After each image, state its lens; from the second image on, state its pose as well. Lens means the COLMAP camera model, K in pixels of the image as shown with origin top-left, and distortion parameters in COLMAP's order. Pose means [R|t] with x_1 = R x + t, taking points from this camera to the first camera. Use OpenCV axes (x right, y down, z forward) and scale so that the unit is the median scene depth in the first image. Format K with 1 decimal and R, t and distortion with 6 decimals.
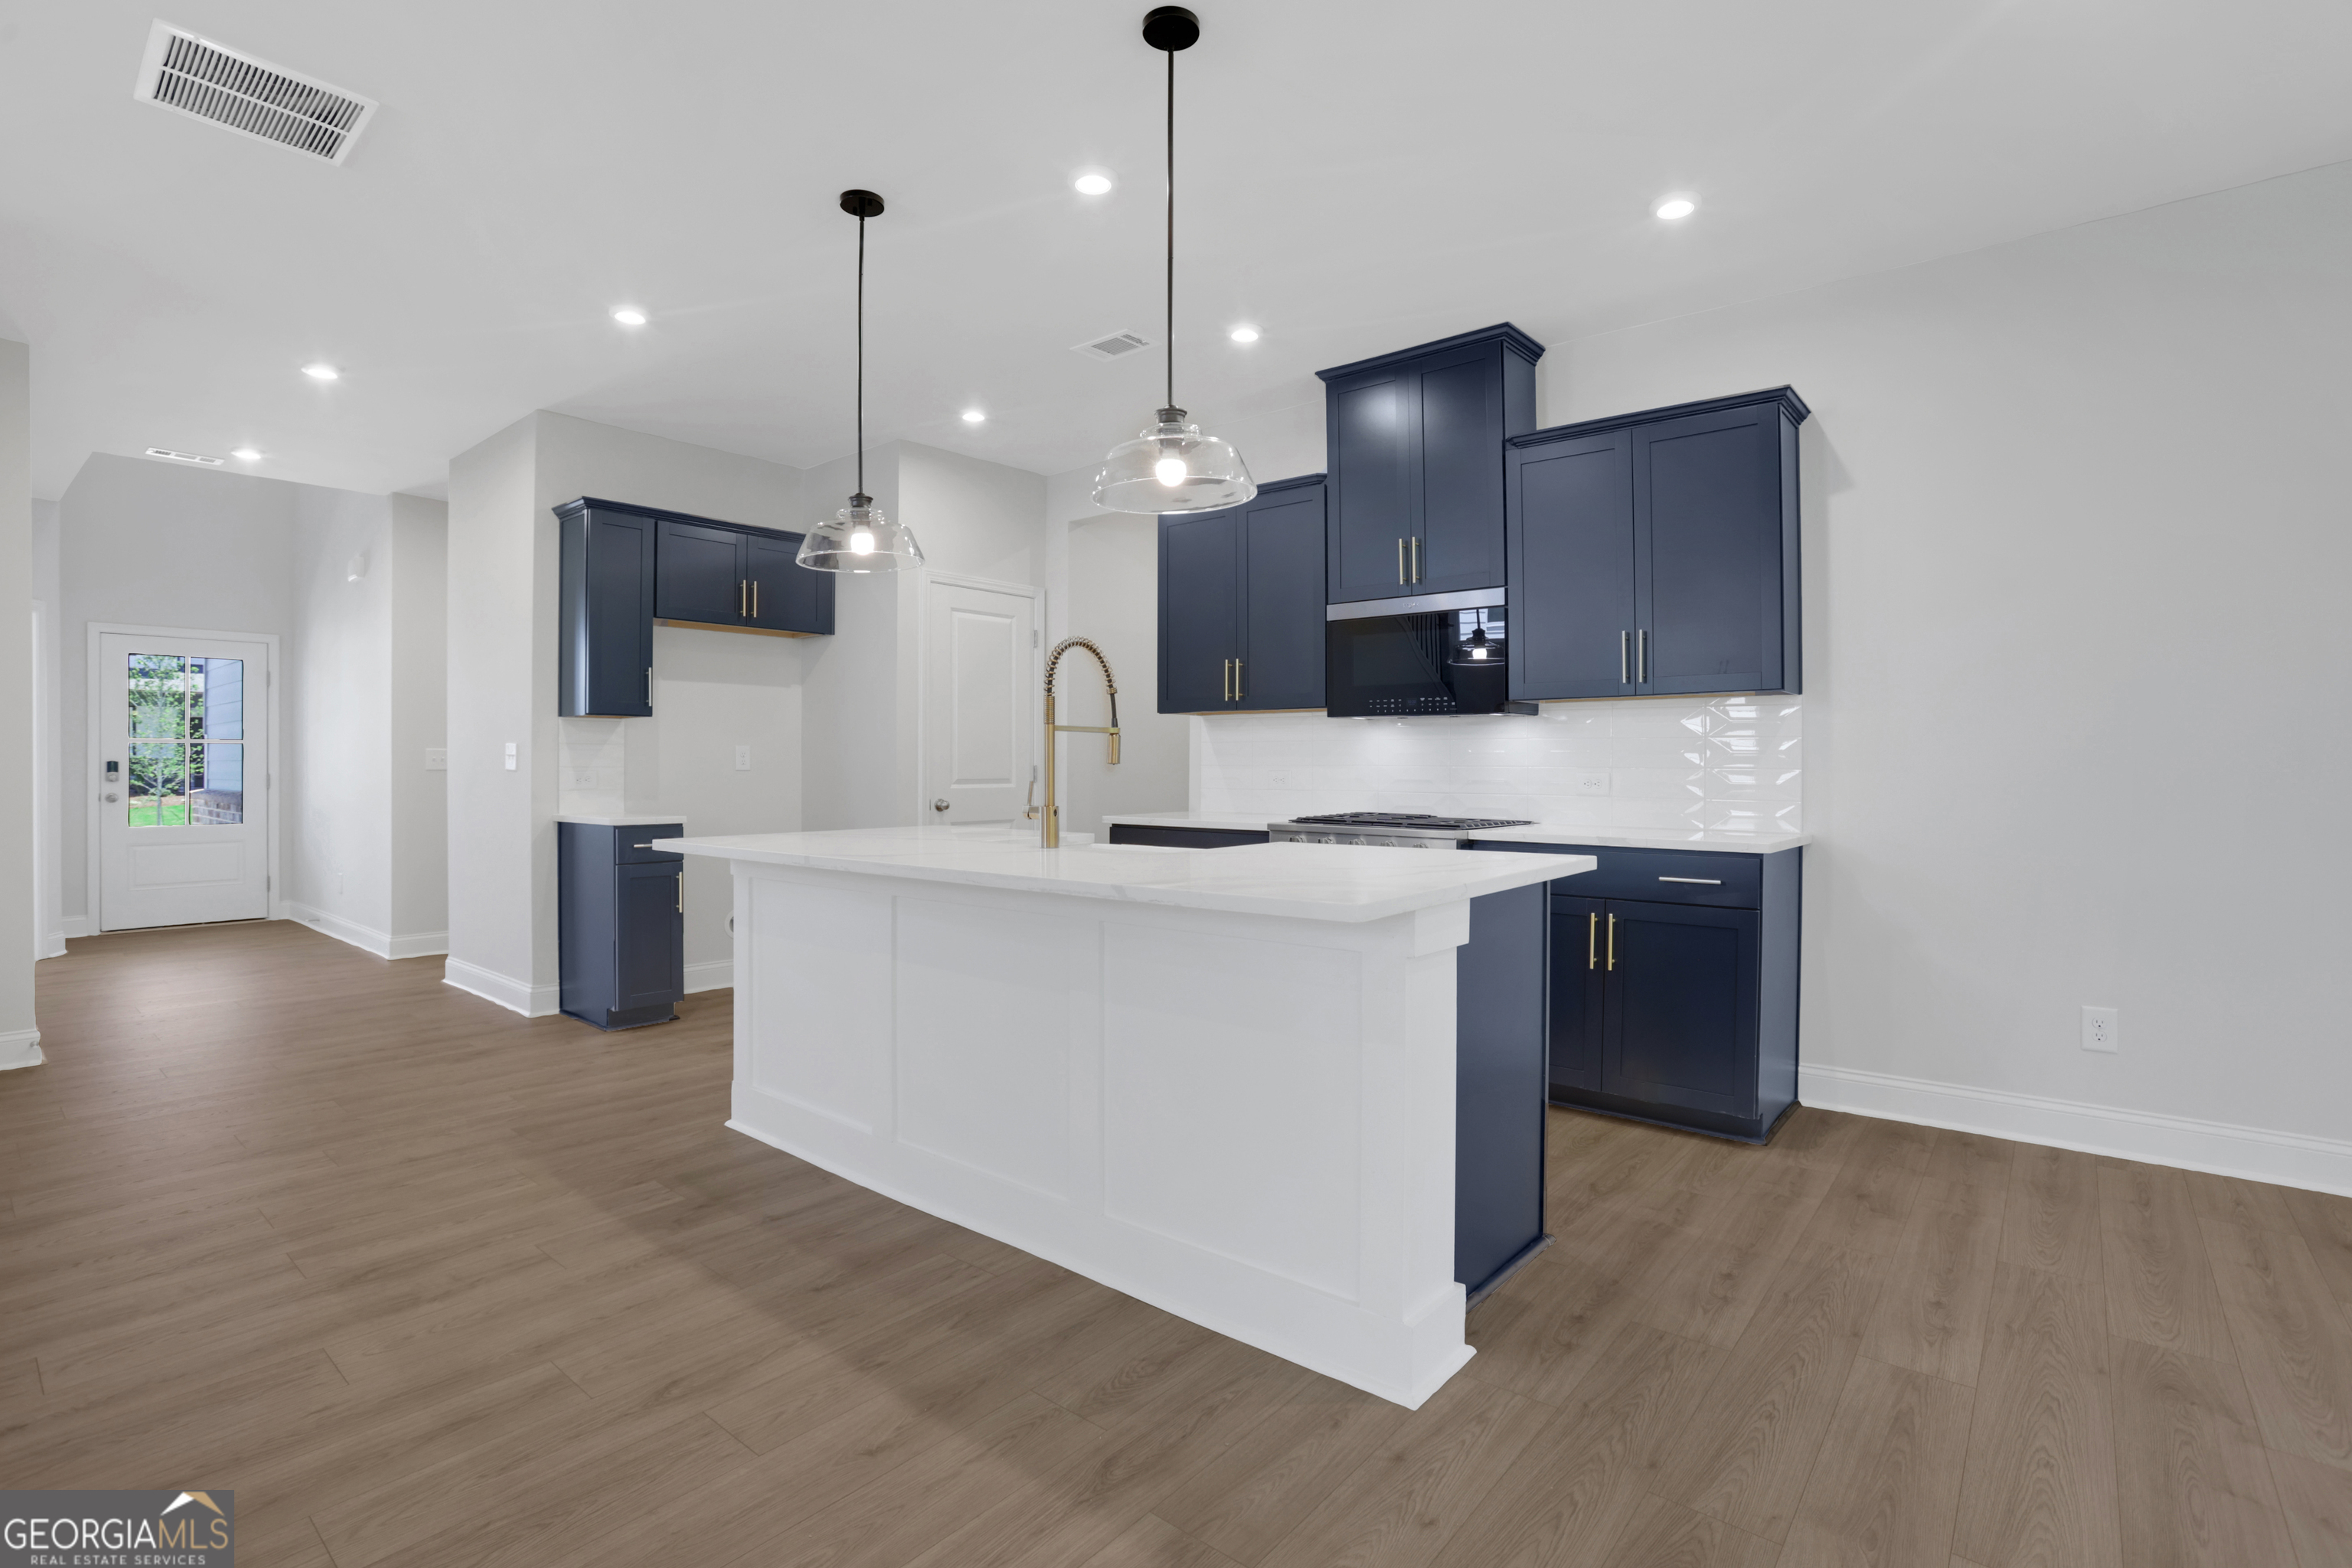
lens RADIAL K [[1107.8, 0, 1164.1], [0, 1107.8, 772.8], [0, 0, 1]] dist [-0.068038, 0.026300]
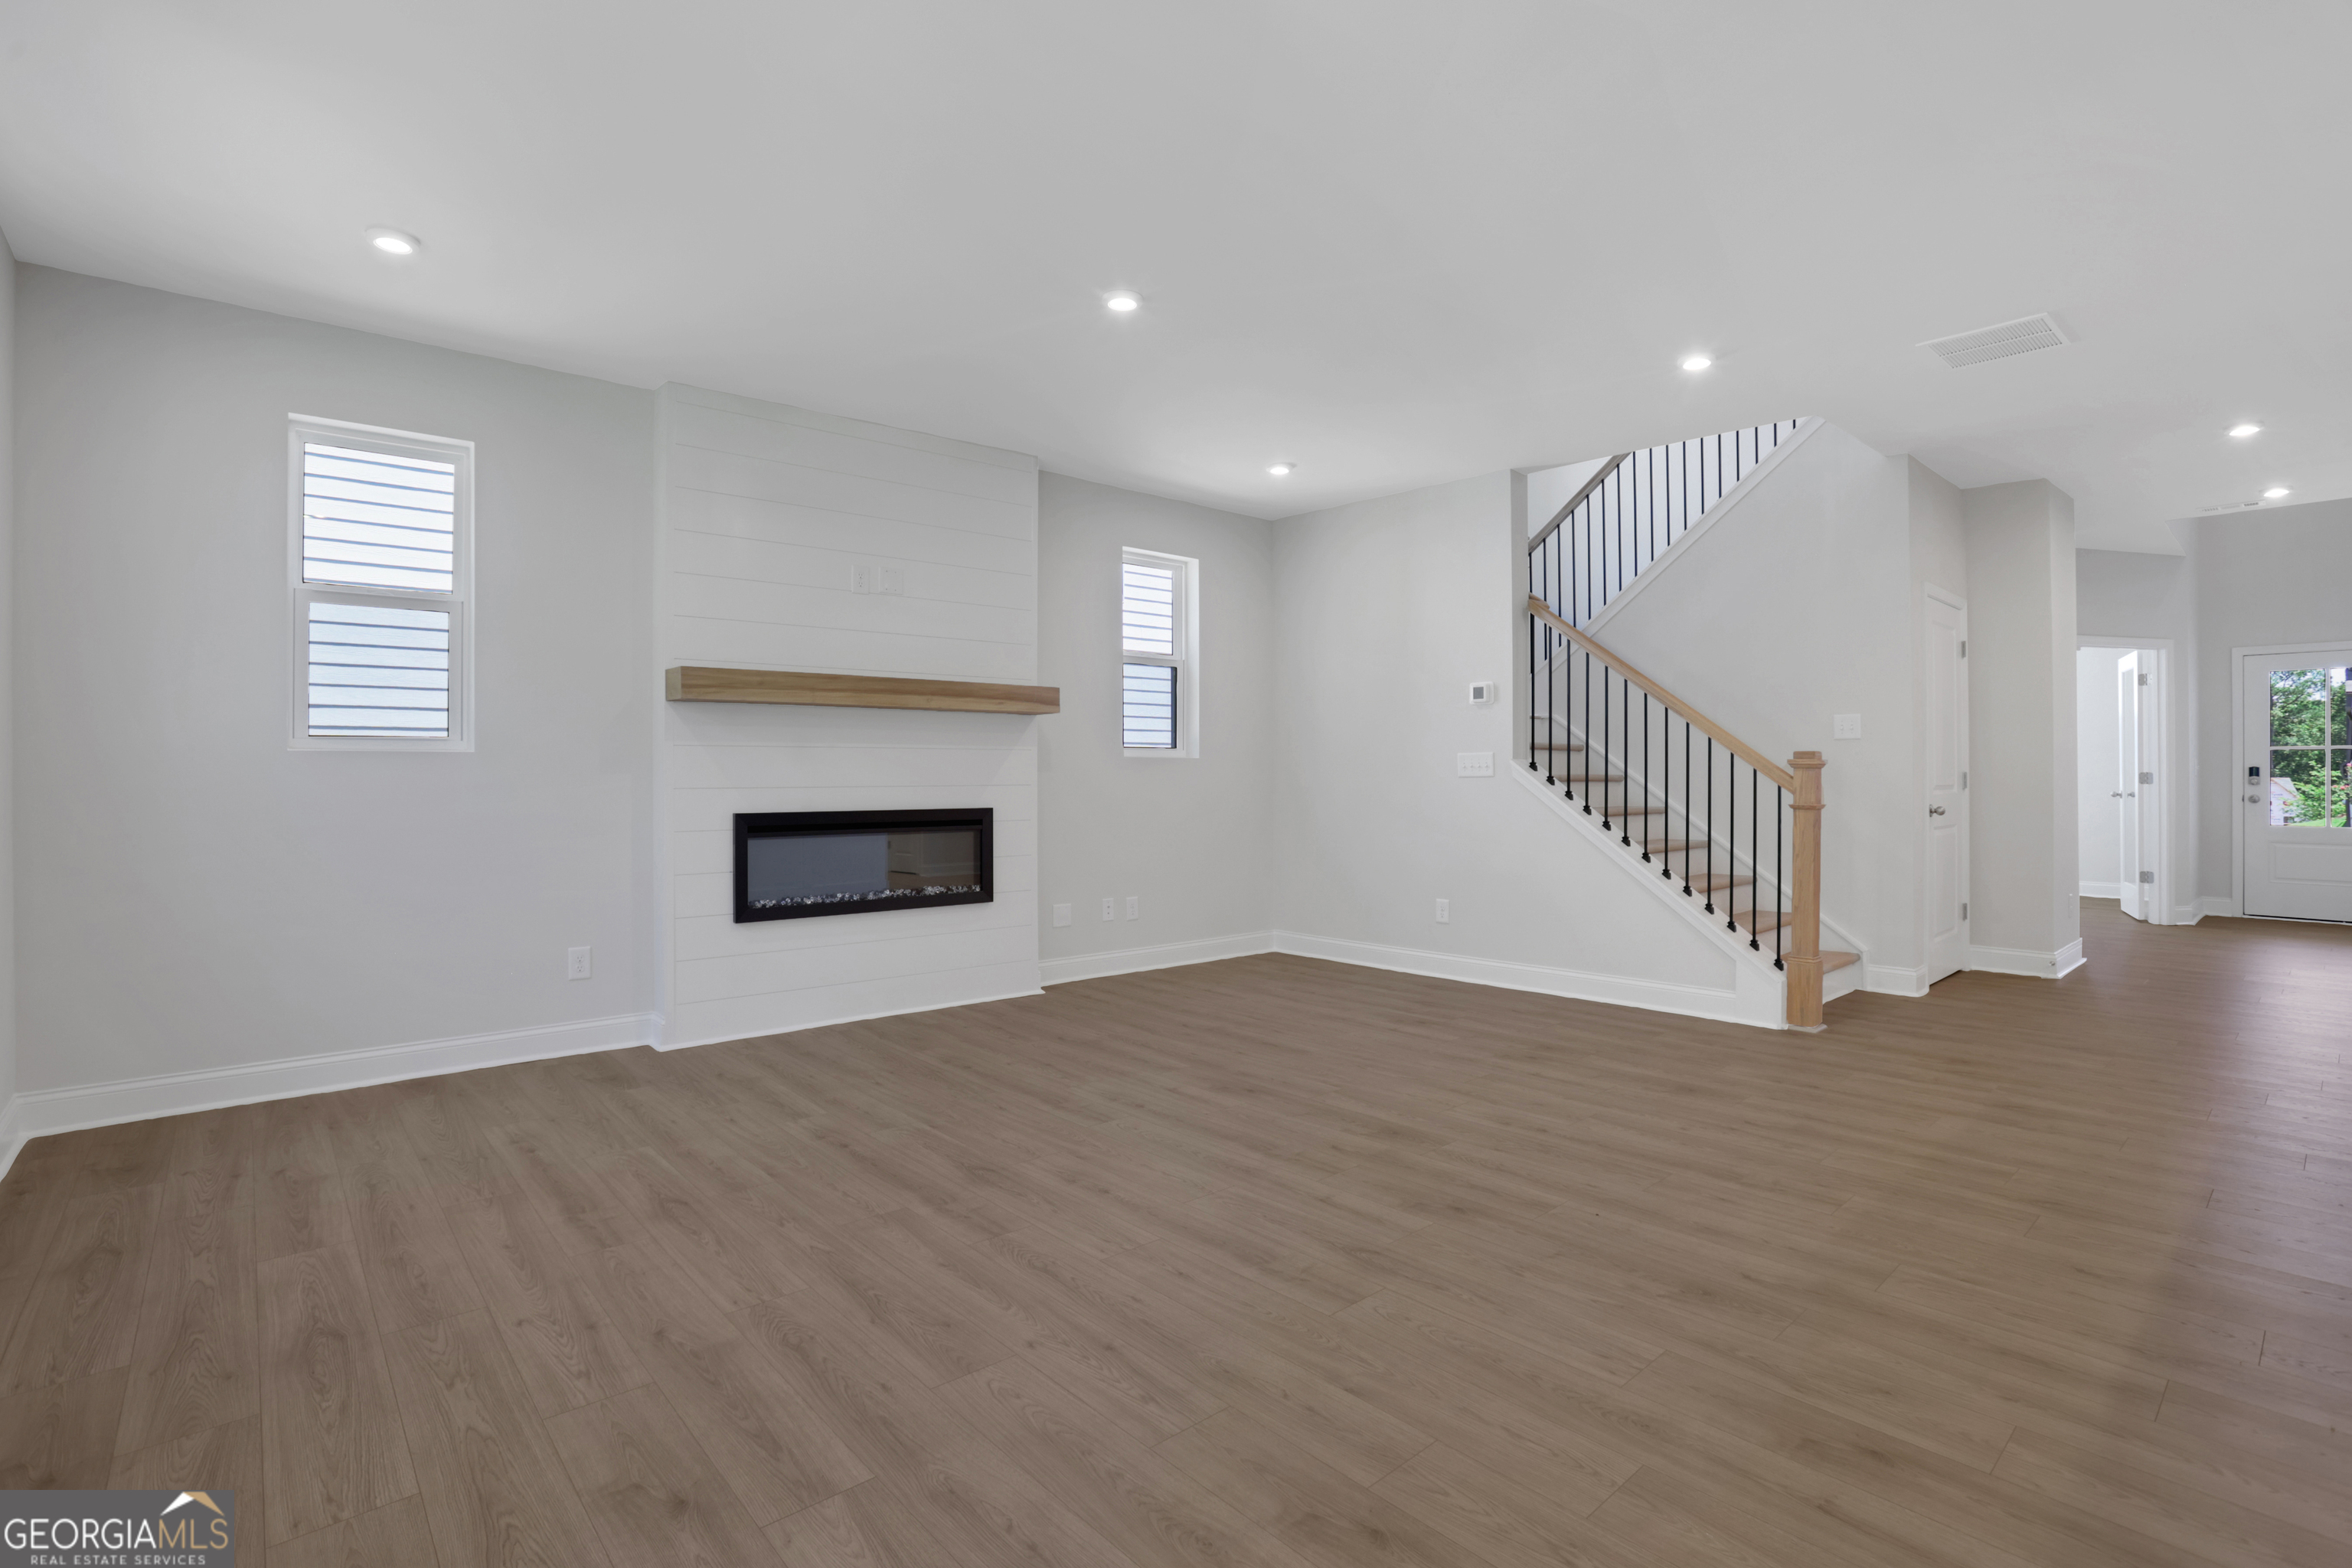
lens RADIAL K [[1107.8, 0, 1173.6], [0, 1107.8, 778.0], [0, 0, 1]] dist [-0.068038, 0.026300]
pose [[-0.144751, 0.006309, -0.989448, 0.533927], [-0.006491, 0.999952, 0.007326, 0.000651], [0.989447, 0.007483, -0.144703, 0.021061]]
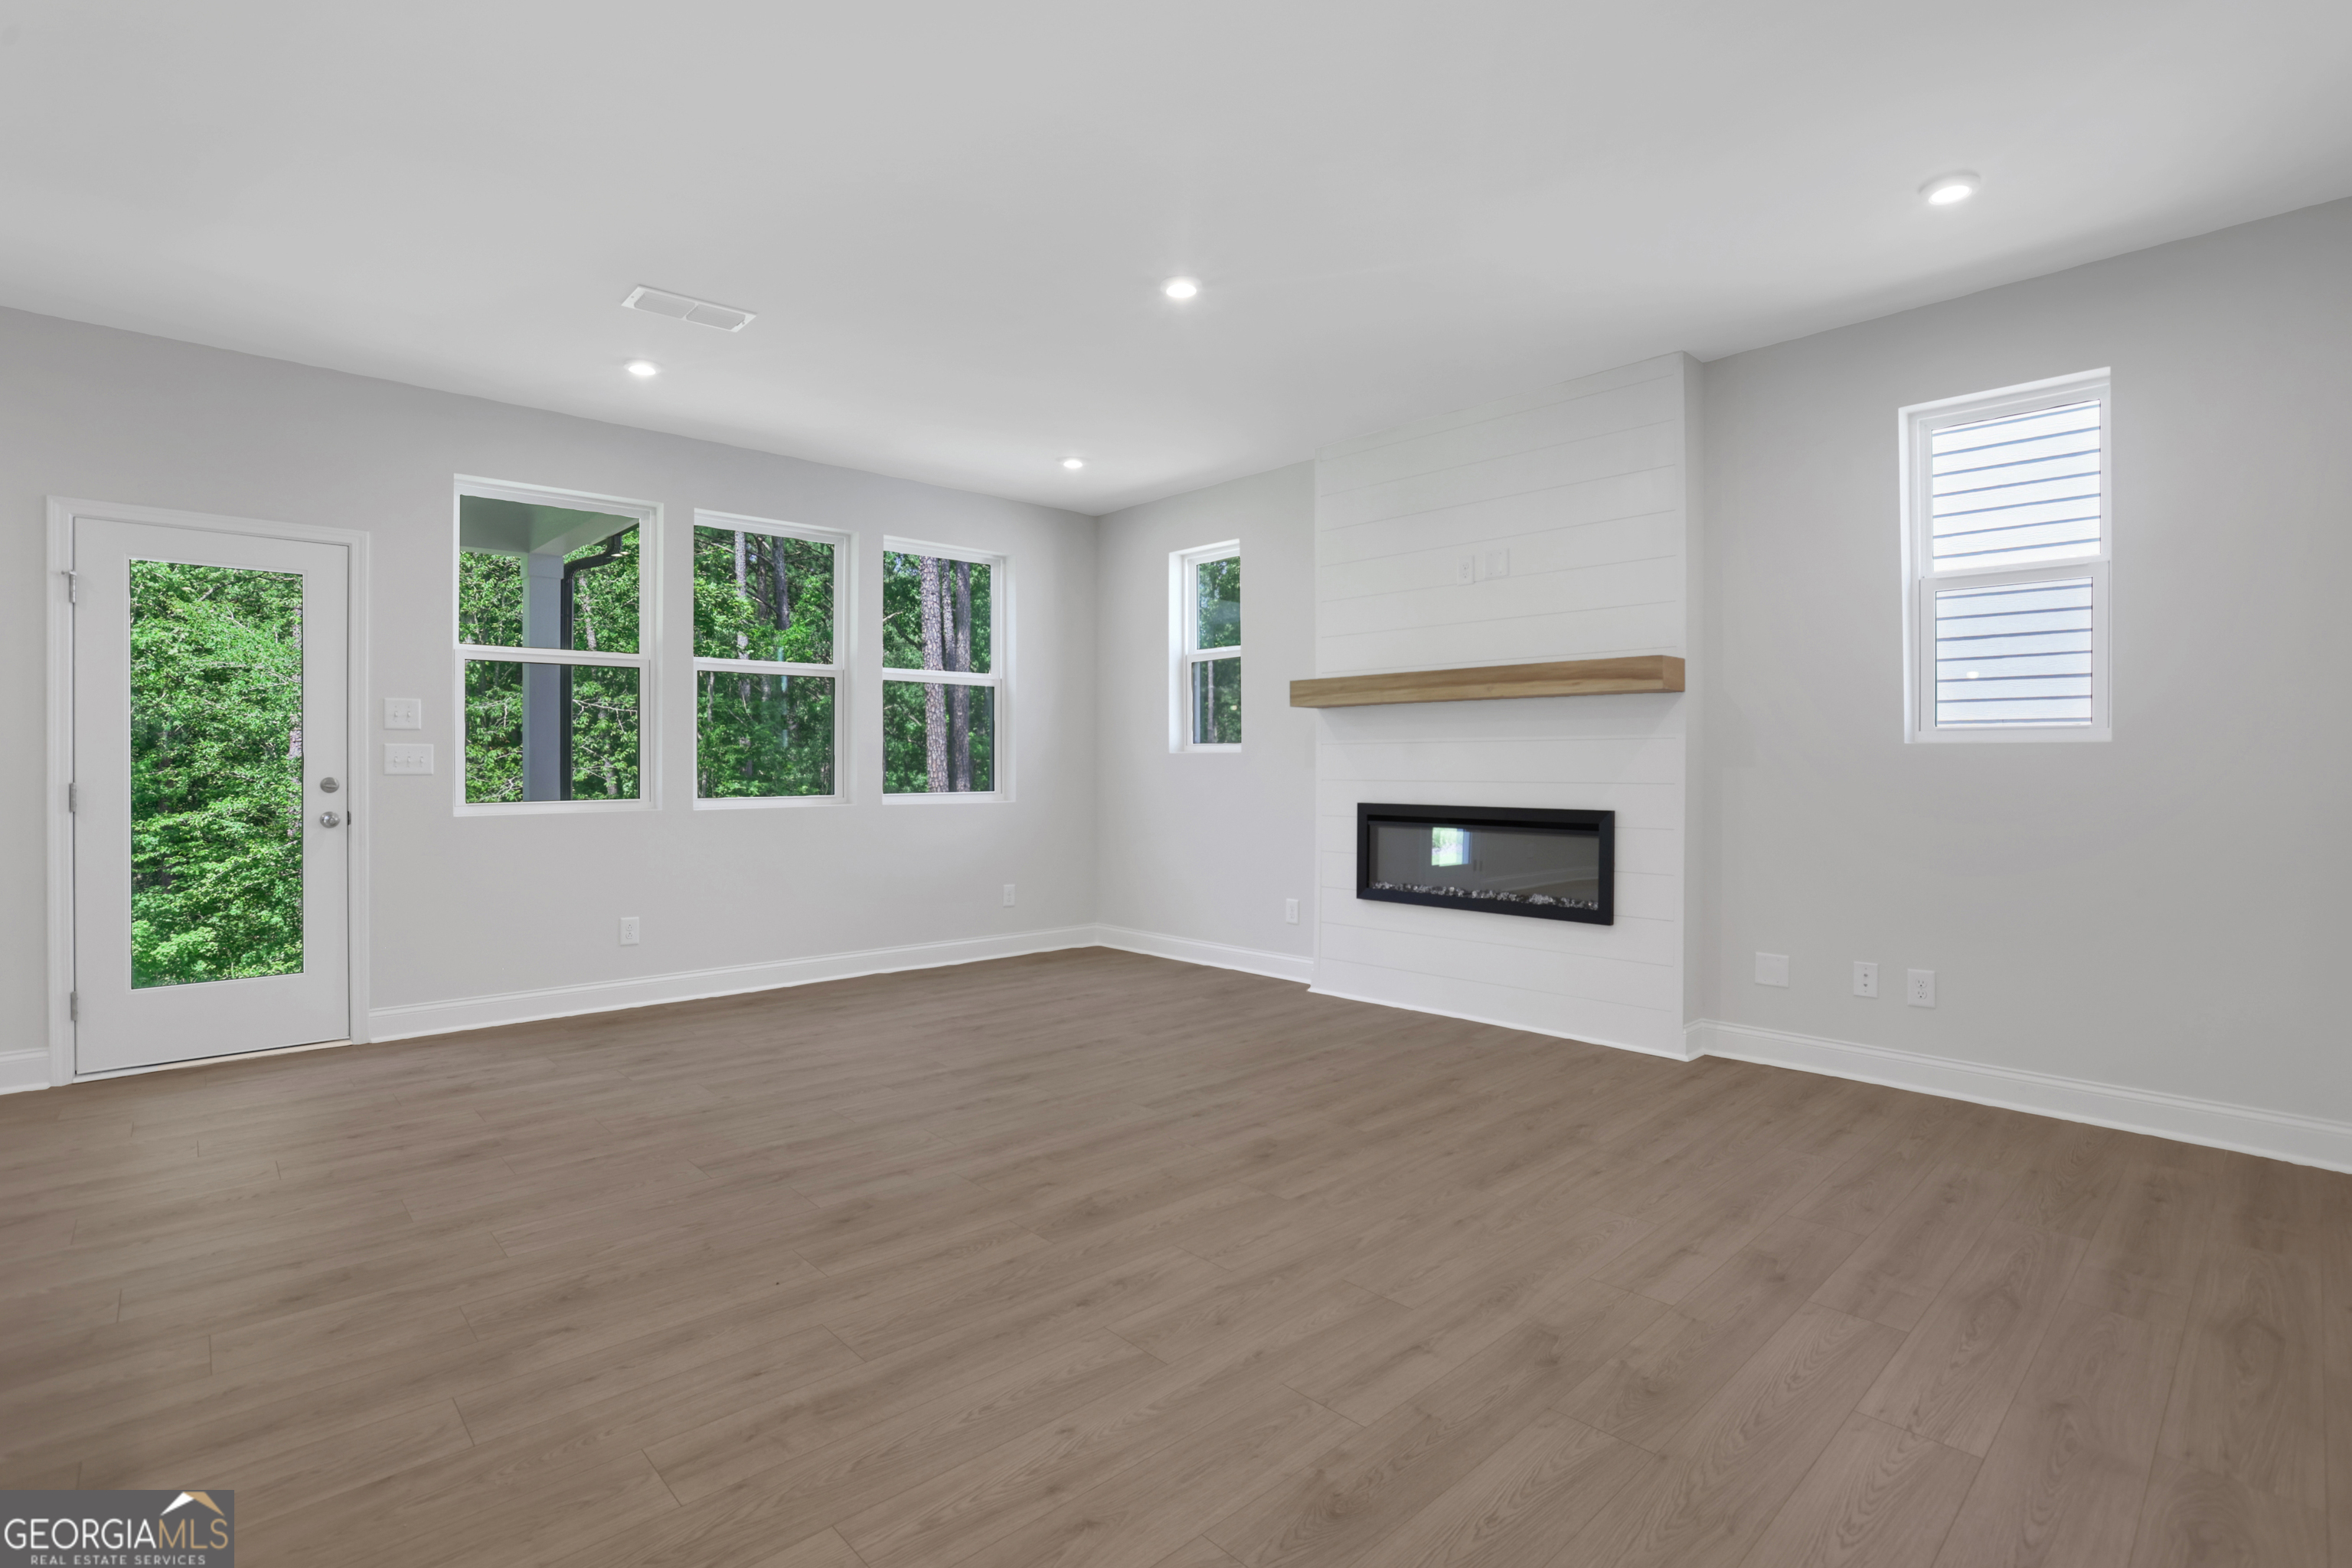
lens RADIAL K [[1107.8, 0, 1160.5], [0, 1107.8, 771.9], [0, 0, 1]] dist [-0.068038, 0.026300]
pose [[-0.991774, -0.001027, 0.127995, -0.445384], [0.000431, 0.999935, 0.011363, -0.002461], [-0.127999, 0.011325, -0.991710, 0.727089]]
